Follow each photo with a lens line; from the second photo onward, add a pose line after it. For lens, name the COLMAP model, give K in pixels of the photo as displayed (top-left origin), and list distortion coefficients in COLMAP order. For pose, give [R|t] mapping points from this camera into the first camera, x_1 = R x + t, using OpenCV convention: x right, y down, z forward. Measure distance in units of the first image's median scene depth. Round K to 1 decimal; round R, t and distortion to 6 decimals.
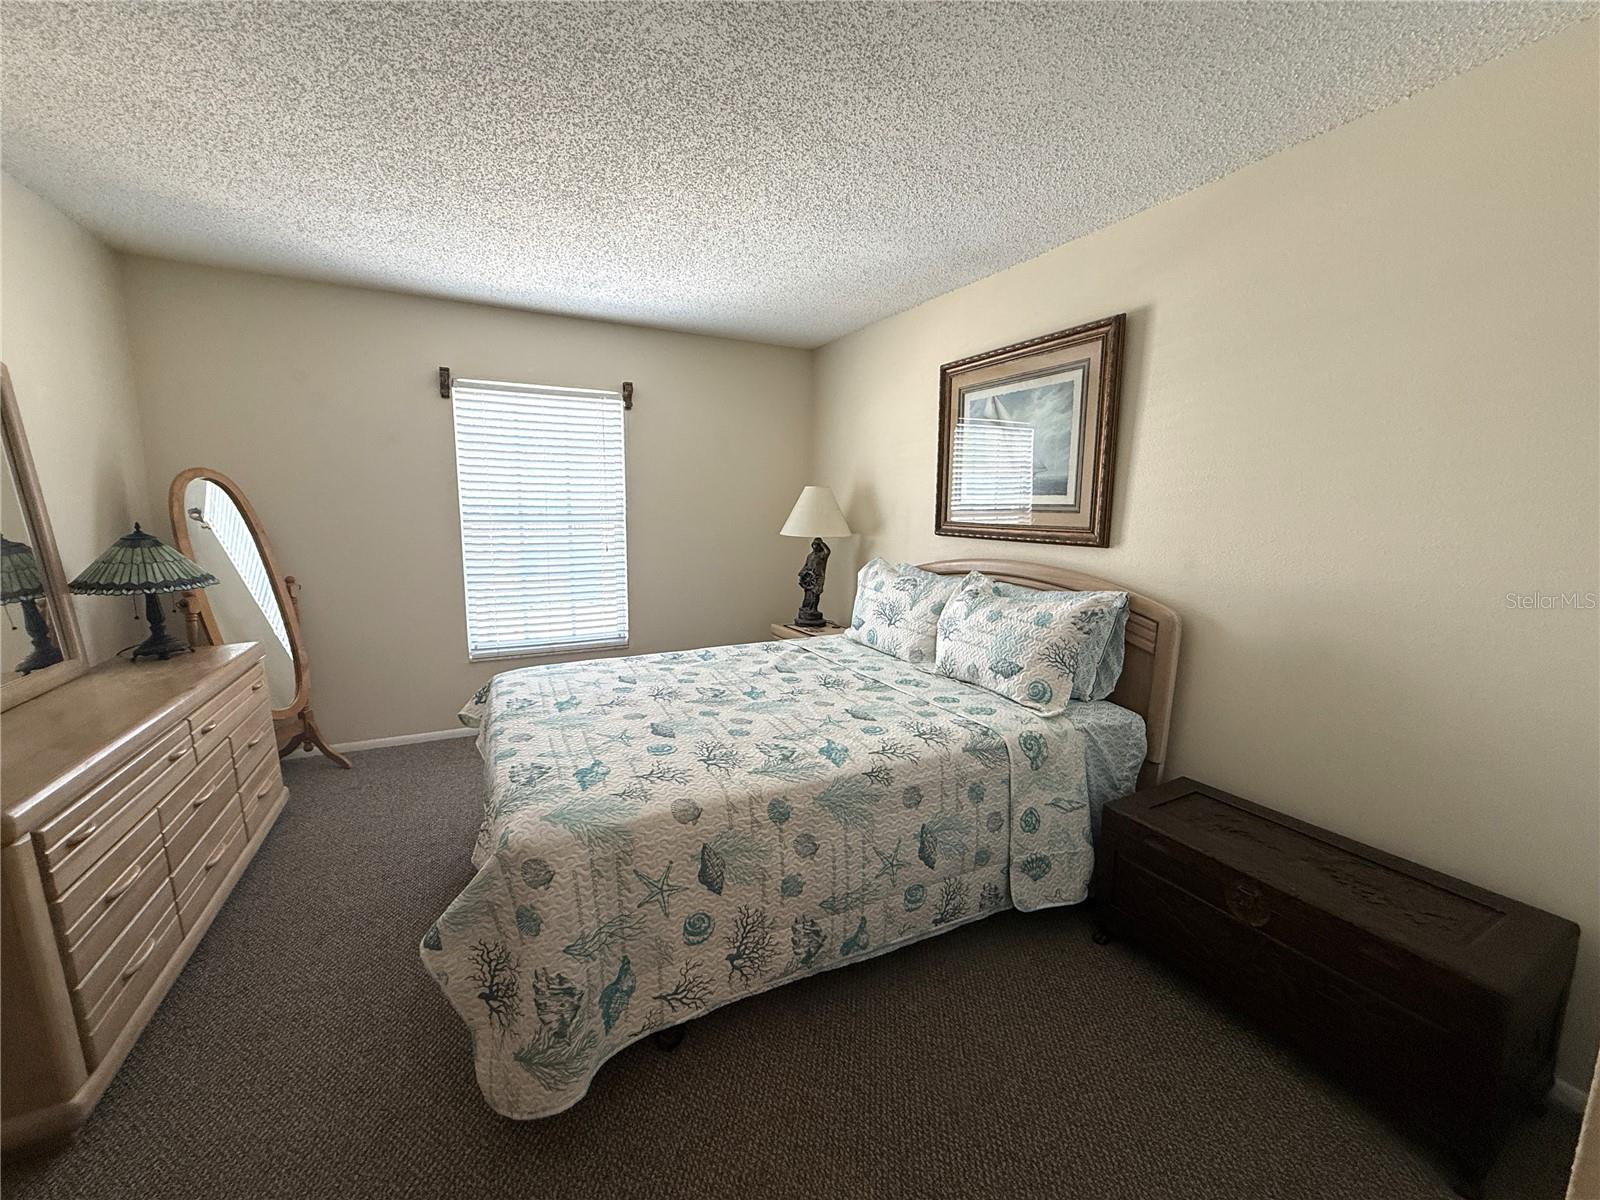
lens RADIAL K [[636.9, 0, 797.2], [0, 636.9, 599.7], [0, 0, 1]] dist [-0.000363, -0.000123]
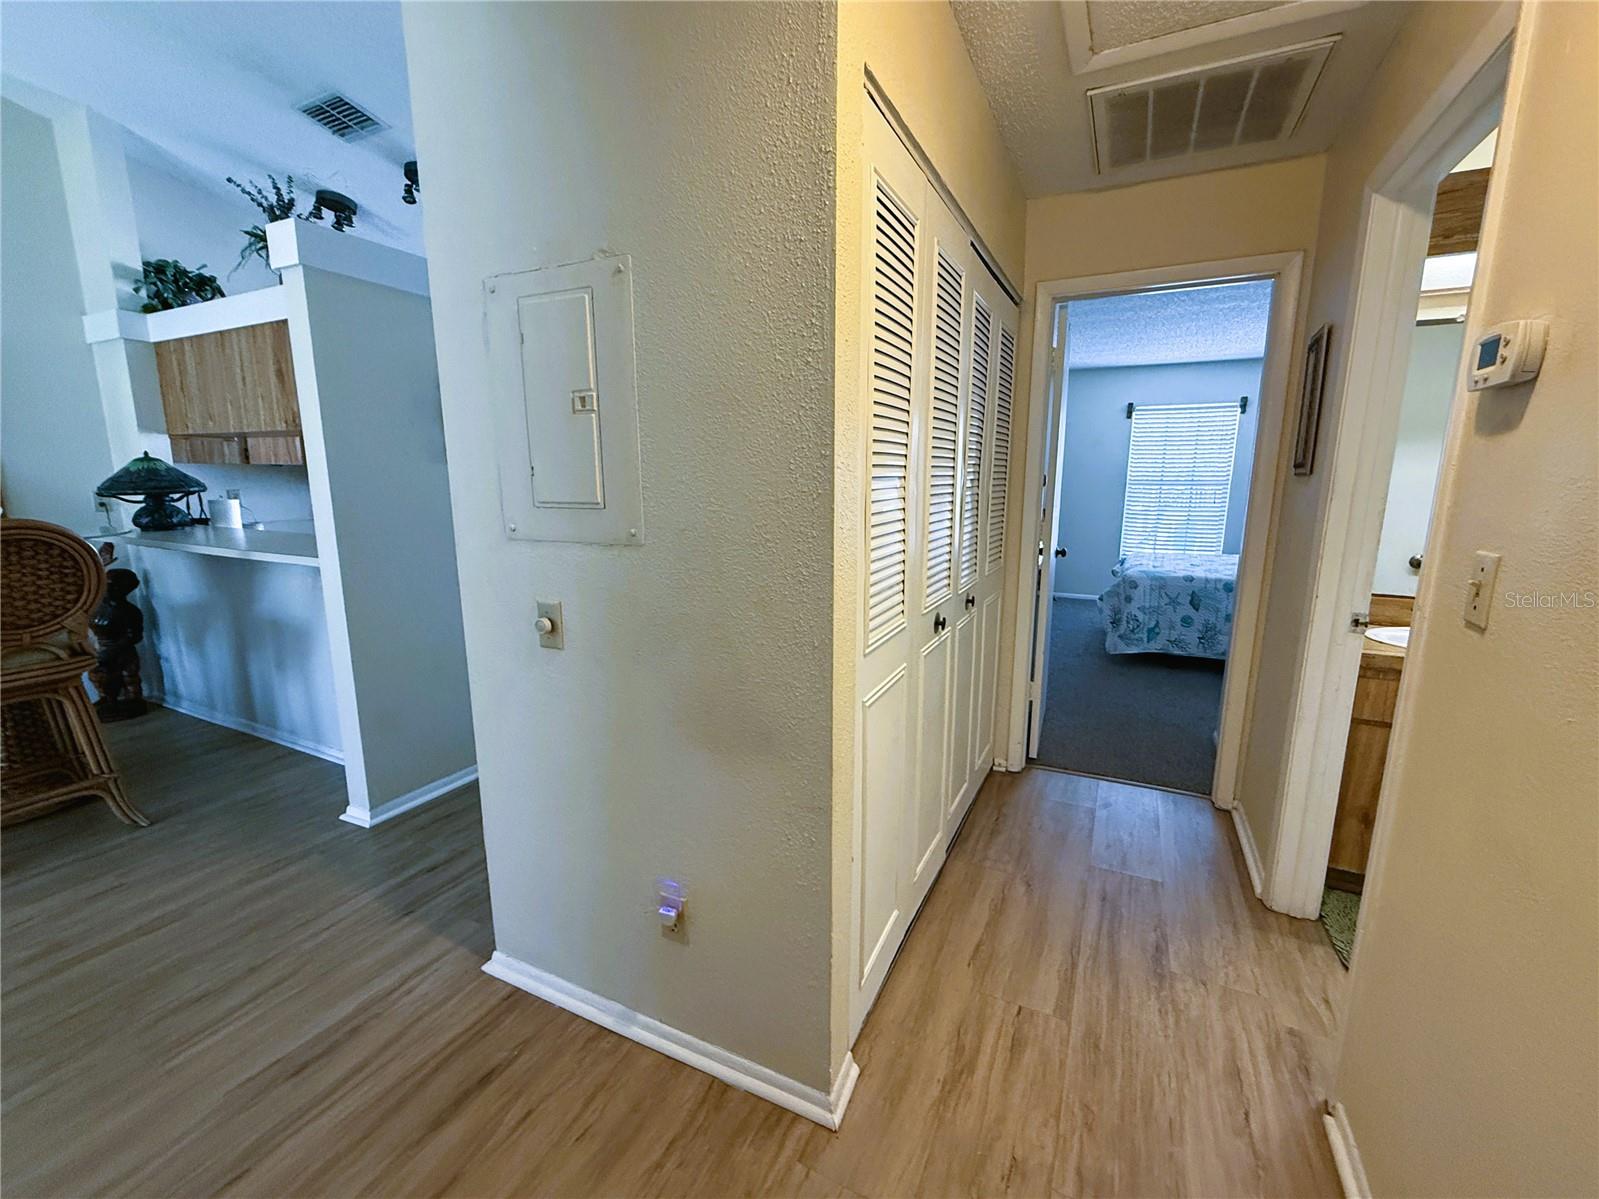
lens RADIAL K [[689.9, 0, 799.5], [0, 689.9, 599.5], [0, 0, 1]] dist [0.015706, -0.000166]
pose [[0.606986, 0.135011, -0.783161, 0.727194], [-0.118835, 0.989804, 0.078532, 0.230962], [0.785778, 0.045399, 0.616840, -1.371362]]
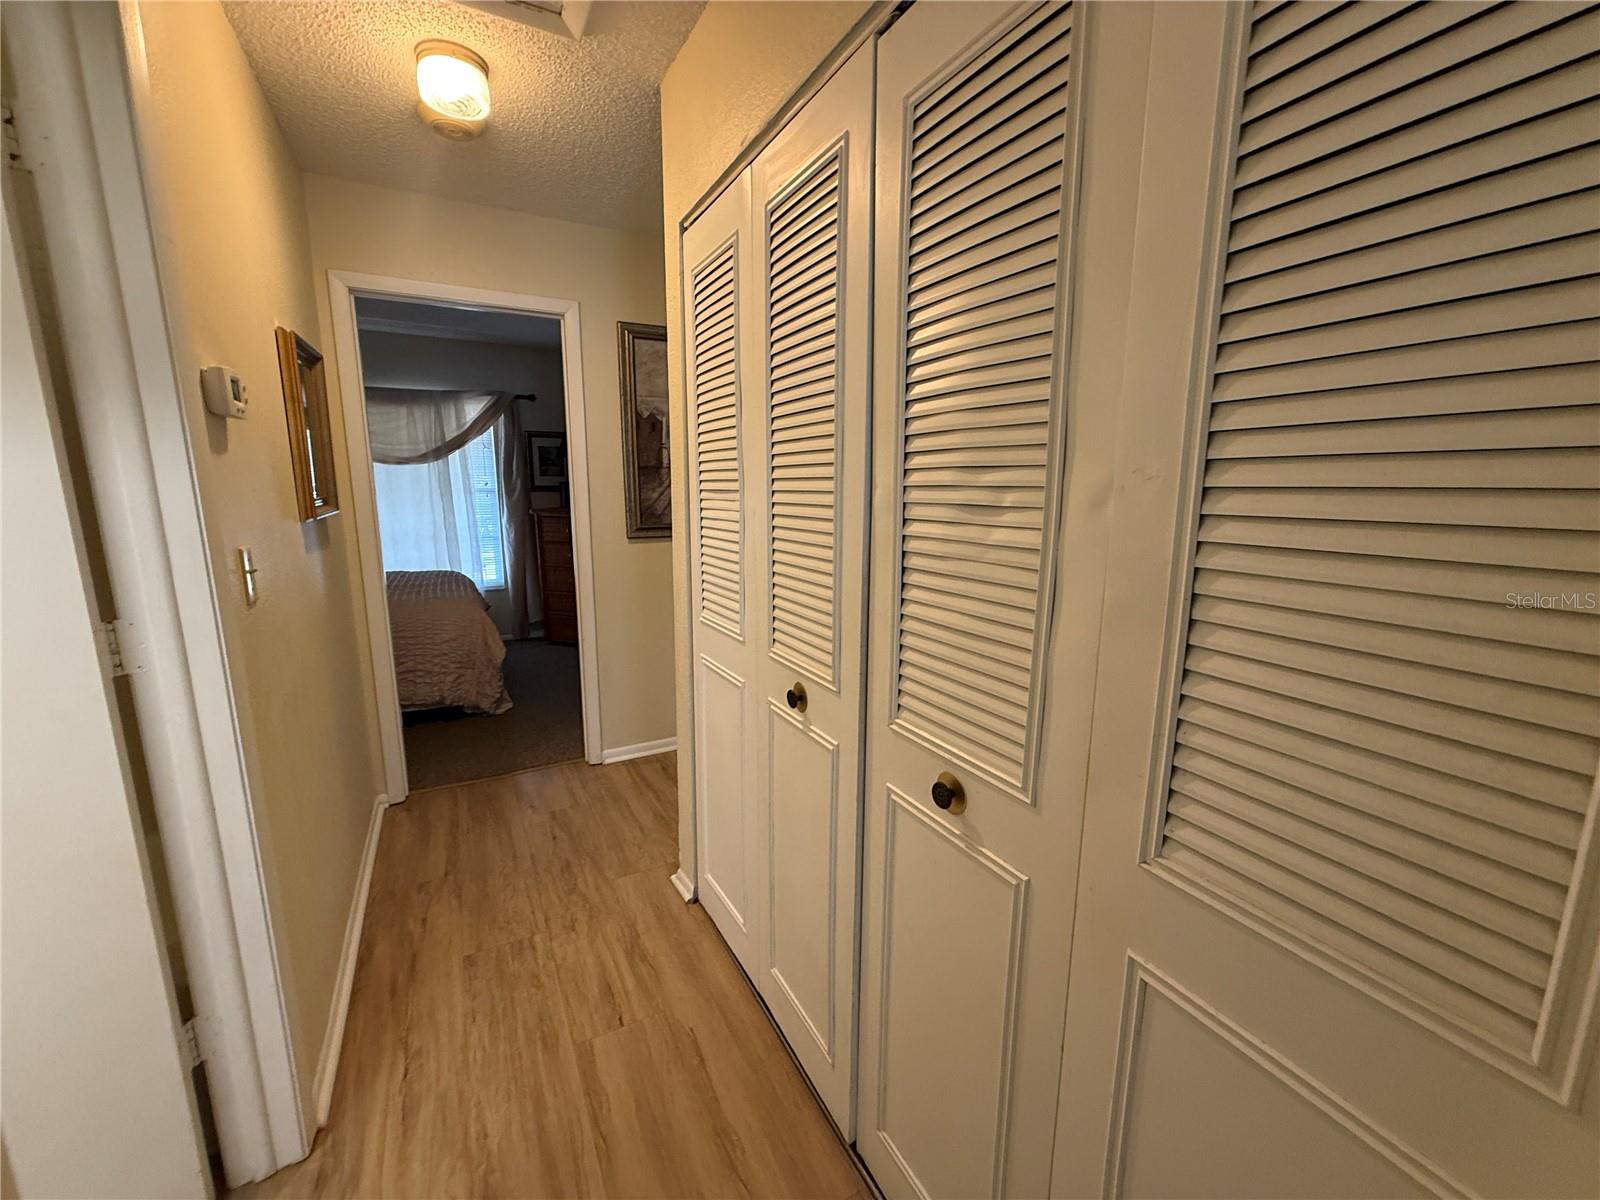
lens RADIAL K [[636.9, 0, 797.2], [0, 636.9, 599.7], [0, 0, 1]] dist [-0.000363, -0.000123]
pose [[-0.999496, -0.012243, -0.029296, 0.211385], [-0.021188, 0.944354, 0.328247, 0.050063], [0.023647, 0.328702, -0.944137, -0.265312]]
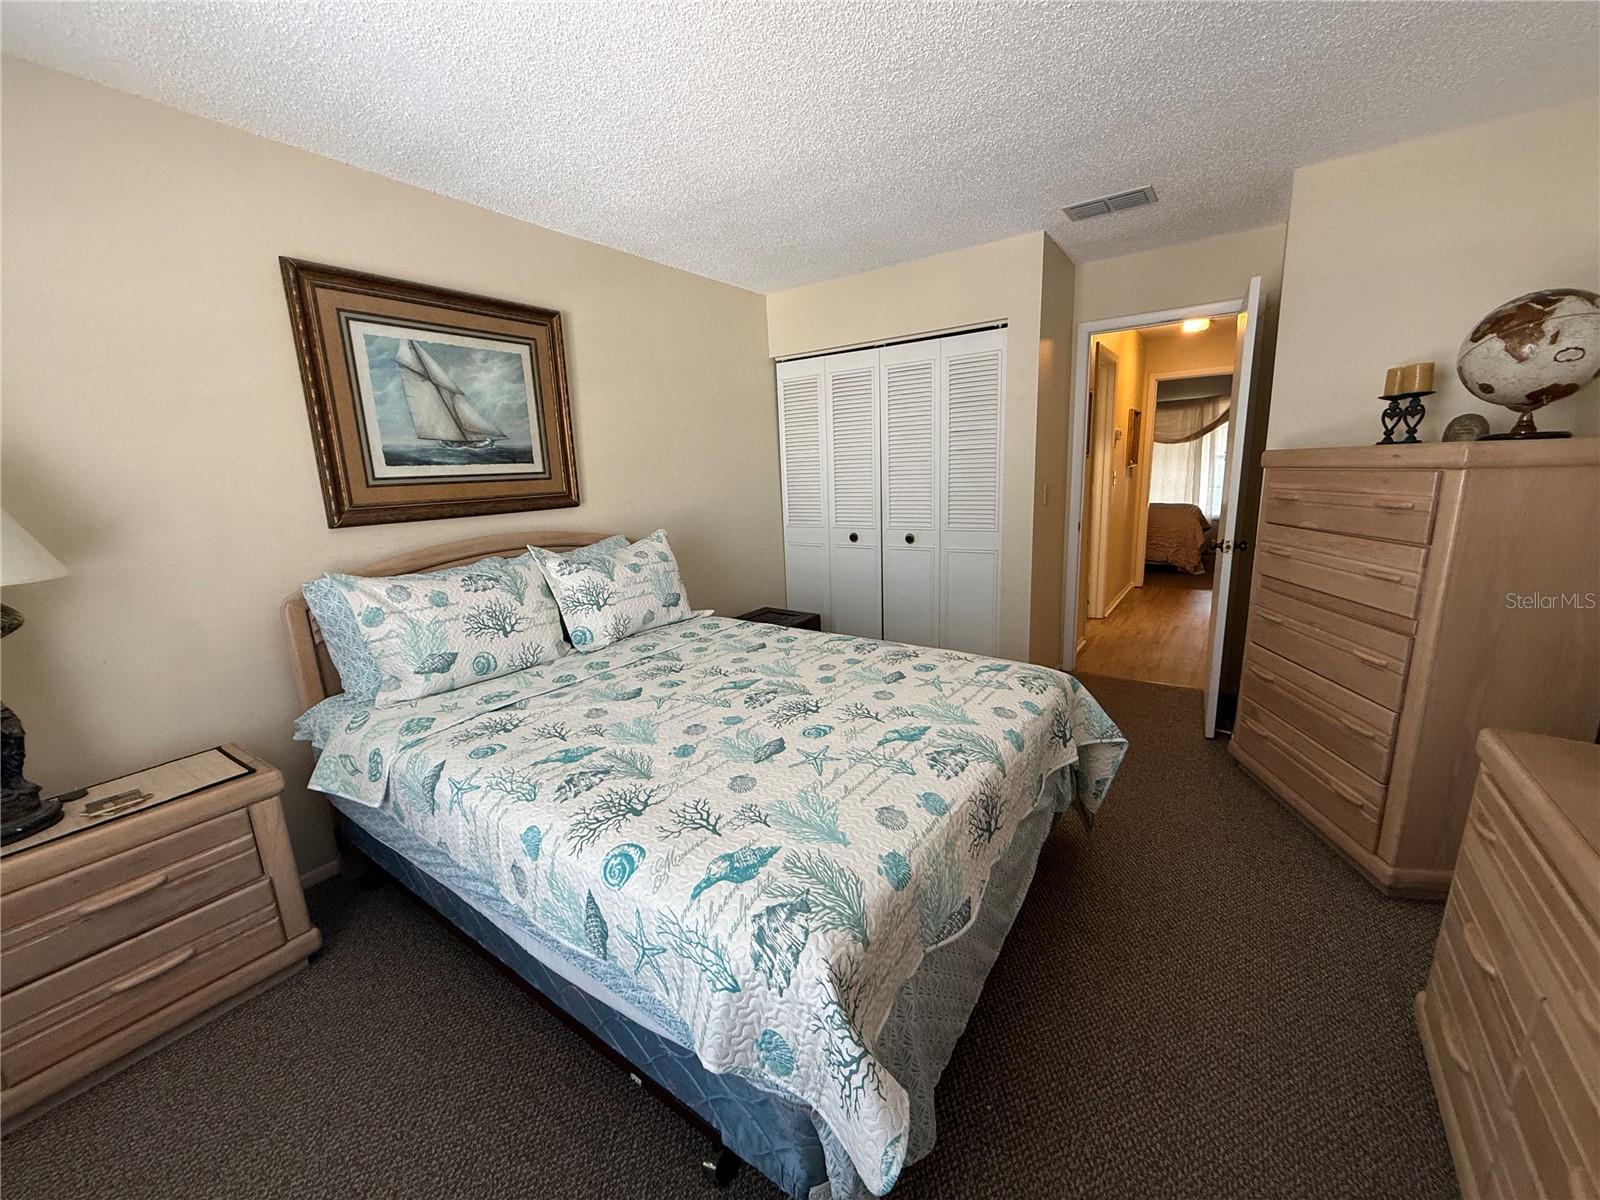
lens RADIAL K [[636.9, 0, 797.2], [0, 636.9, 599.7], [0, 0, 1]] dist [-0.000363, -0.000123]
pose [[-0.475182, -0.169758, 0.863356, -0.791330], [0.167815, 0.945716, 0.278315, -0.181154], [-0.863736, 0.277135, -0.420900, 1.197409]]
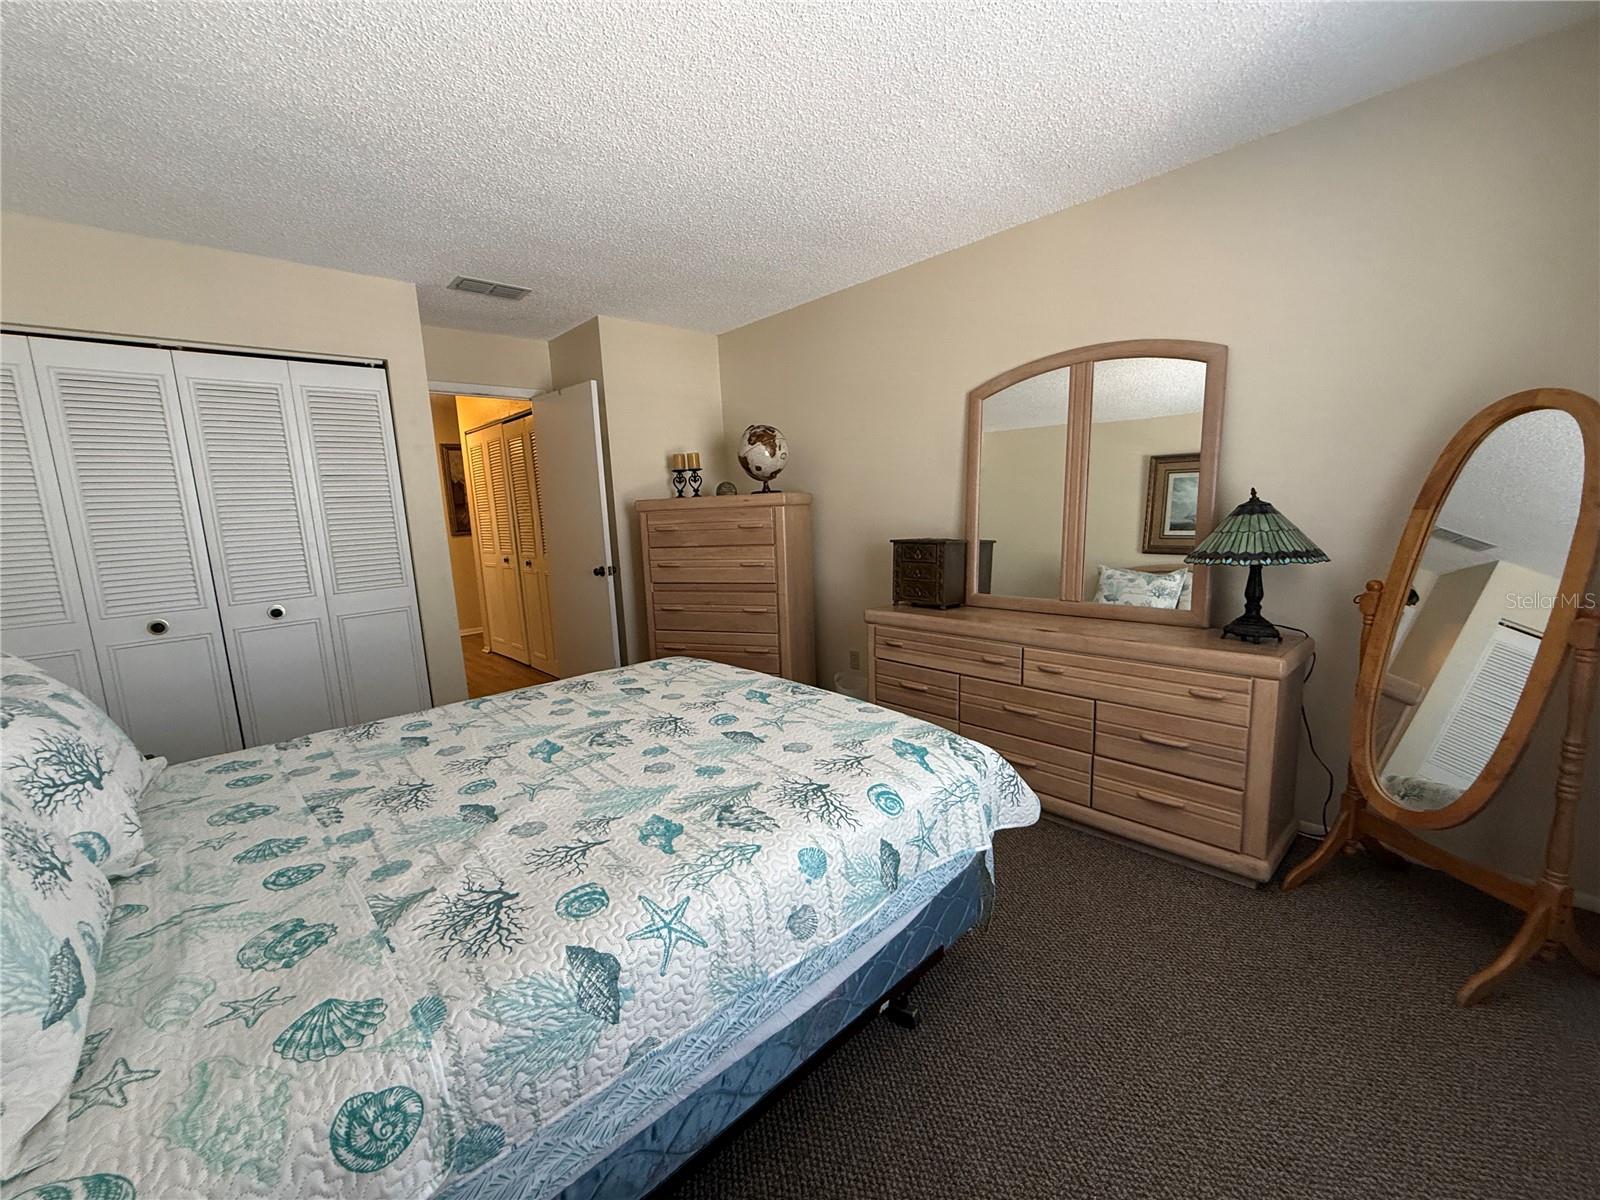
lens RADIAL K [[636.9, 0, 797.2], [0, 636.9, 599.7], [0, 0, 1]] dist [-0.000363, -0.000123]
pose [[-0.956657, 0.076835, -0.280897, -0.141435], [-0.009549, 0.955771, 0.293958, -0.218320], [0.291059, 0.283899, -0.913611, 1.602223]]
